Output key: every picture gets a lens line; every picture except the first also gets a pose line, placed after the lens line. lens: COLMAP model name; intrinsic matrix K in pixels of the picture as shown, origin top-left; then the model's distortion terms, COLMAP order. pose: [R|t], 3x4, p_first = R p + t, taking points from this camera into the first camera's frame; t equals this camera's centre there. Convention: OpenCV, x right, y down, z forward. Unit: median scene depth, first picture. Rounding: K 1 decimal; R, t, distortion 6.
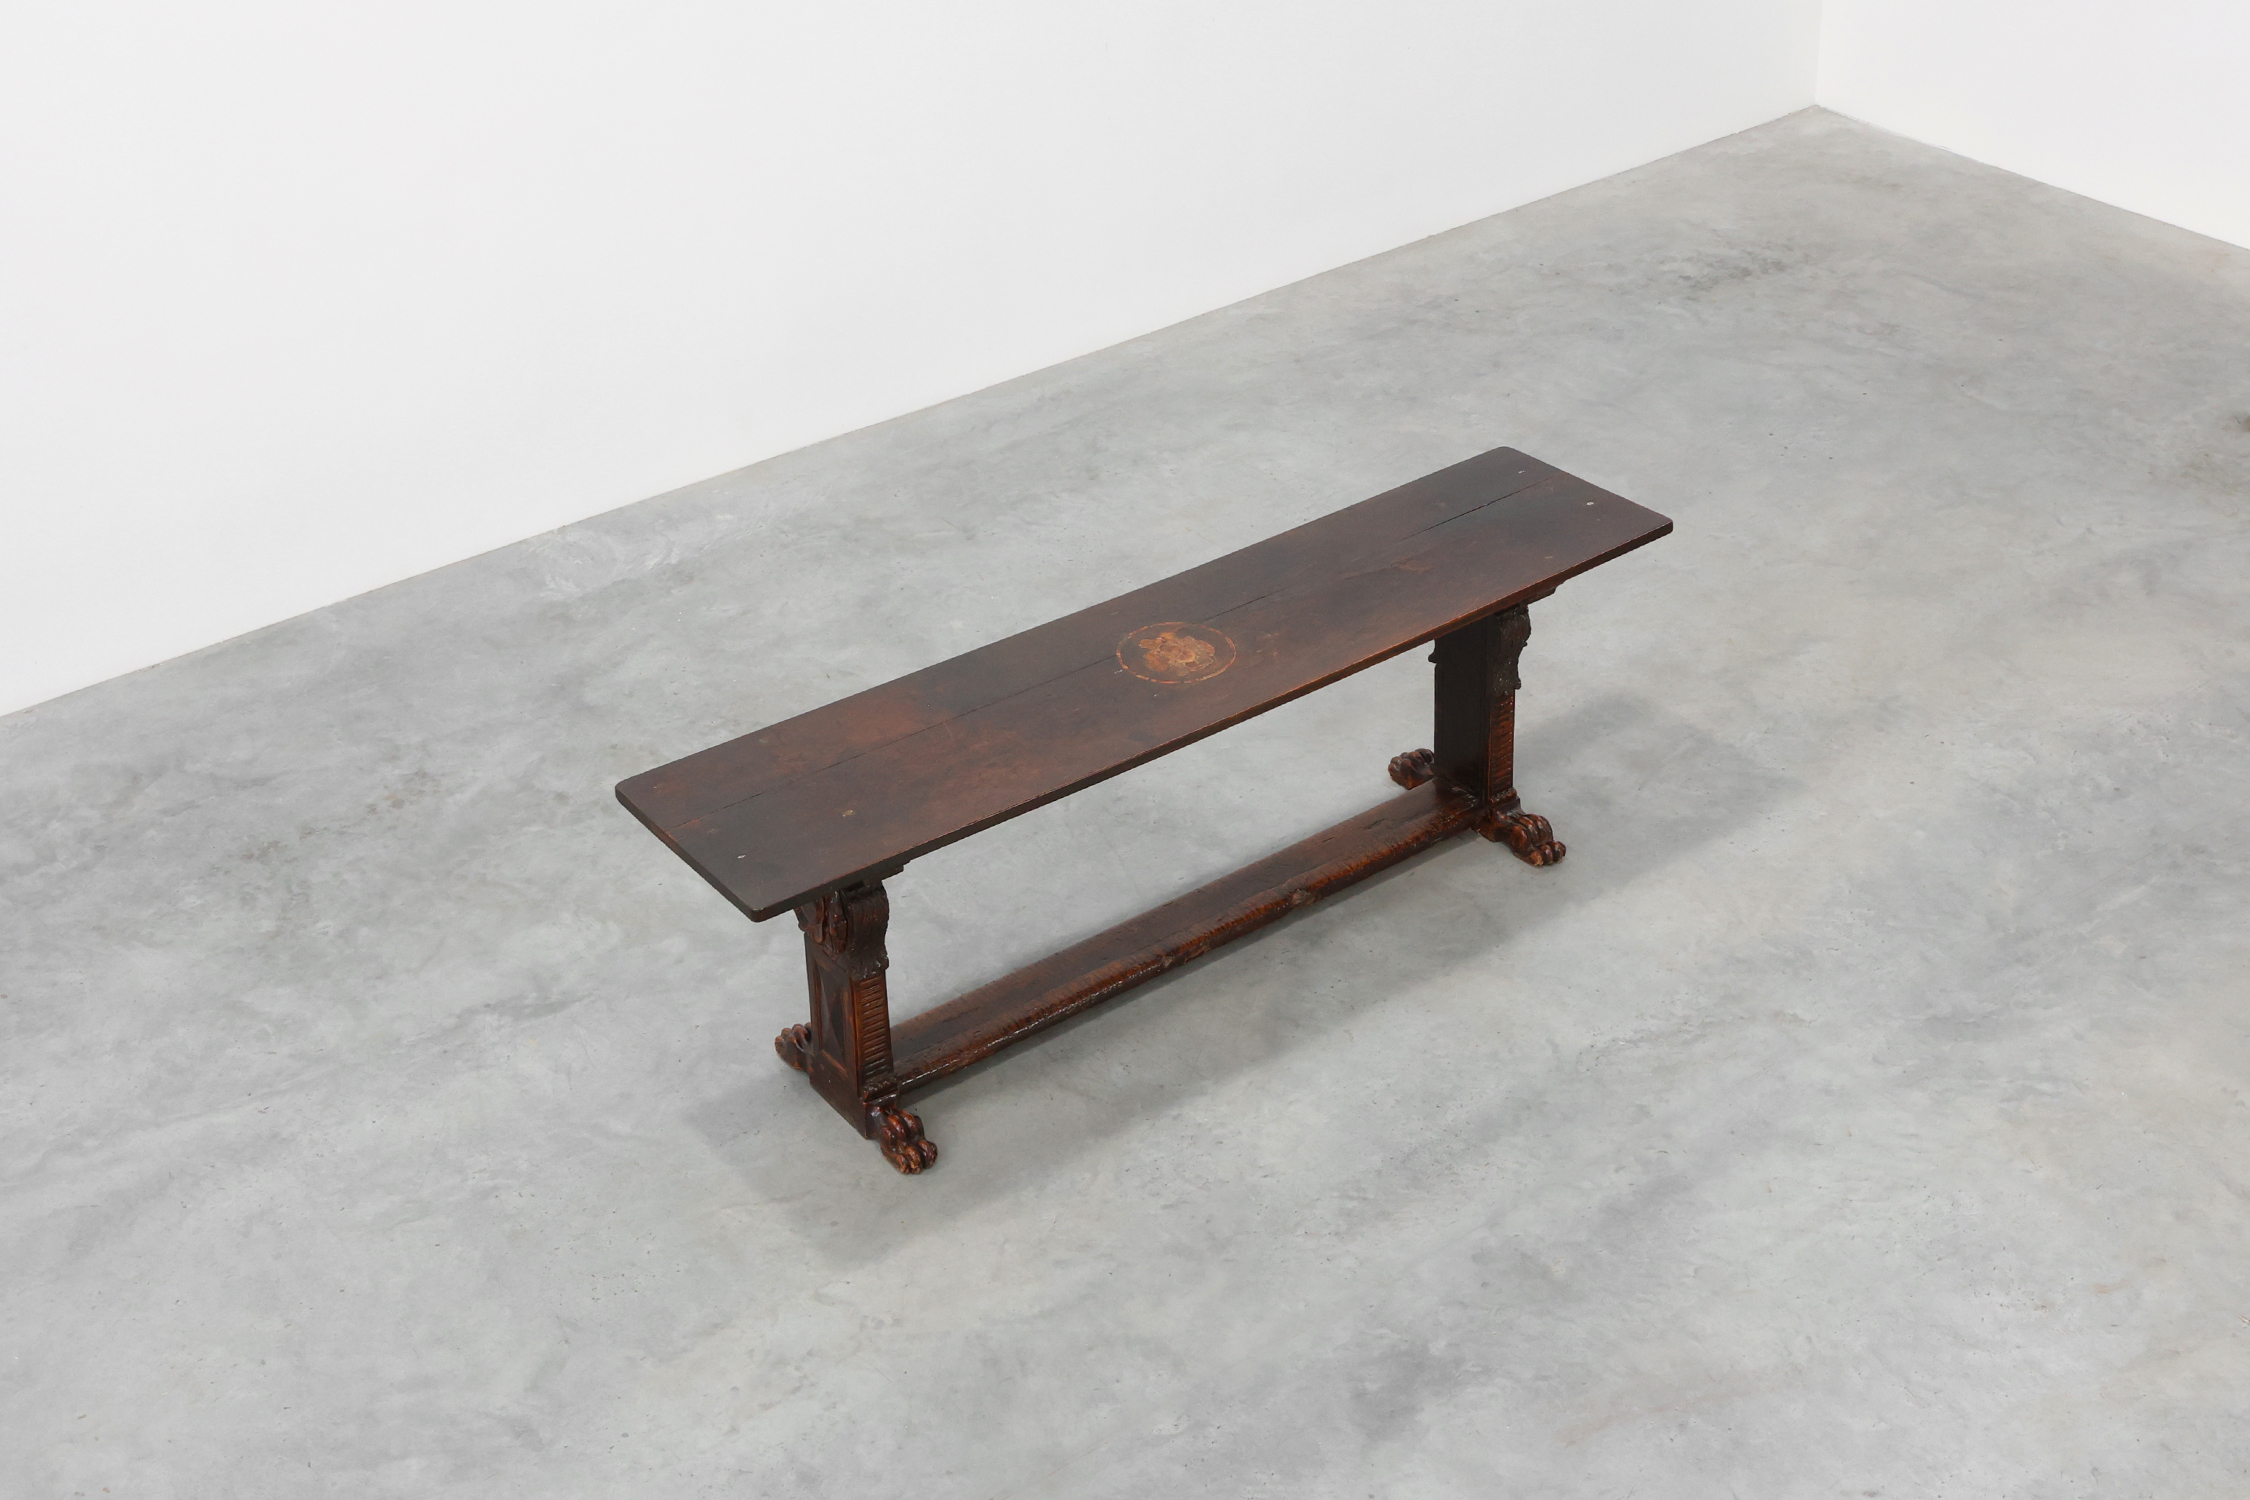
lens RADIAL K [[3644.4, 0, 1125.0], [0, 3644.4, 750.0], [0, 0, 1]] dist [-0.045796, -0.129955]
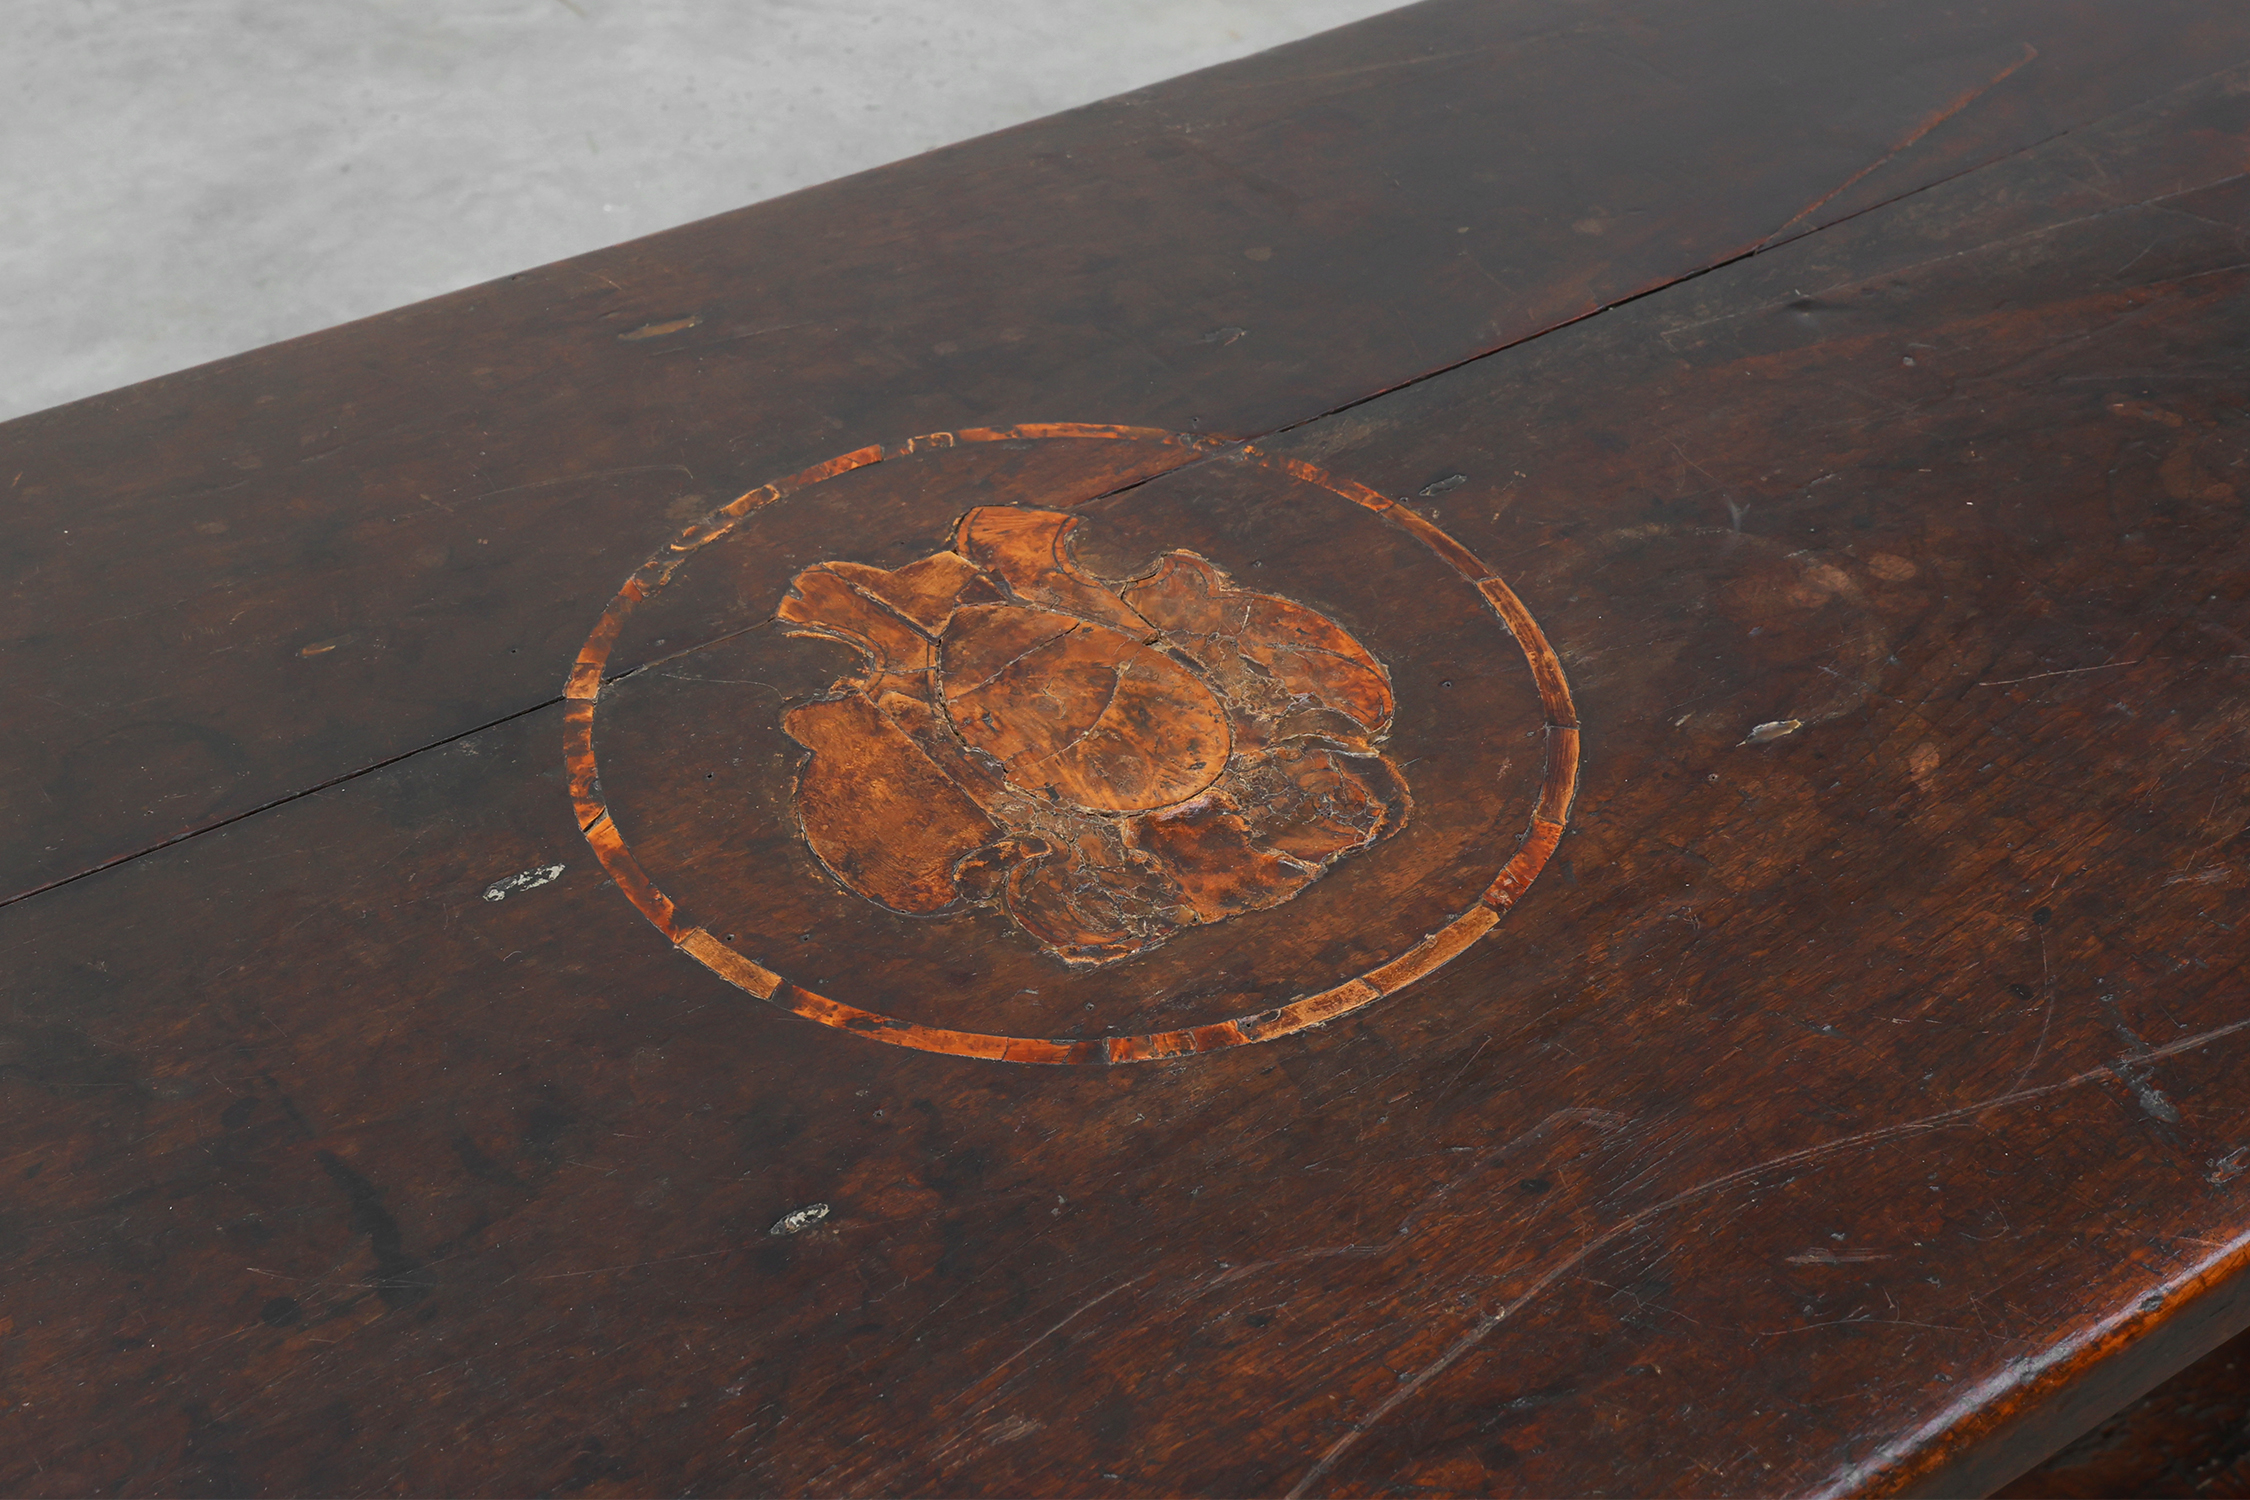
lens RADIAL K [[3644.4, 0, 1125.0], [0, 3644.4, 750.0], [0, 0, 1]] dist [-0.045796, -0.129955]
pose [[0.998683, 0.051034, -0.005343, 0.016462], [-0.050257, 0.993835, 0.098828, -0.036781], [0.010354, -0.098429, 0.995090, 0.876724]]
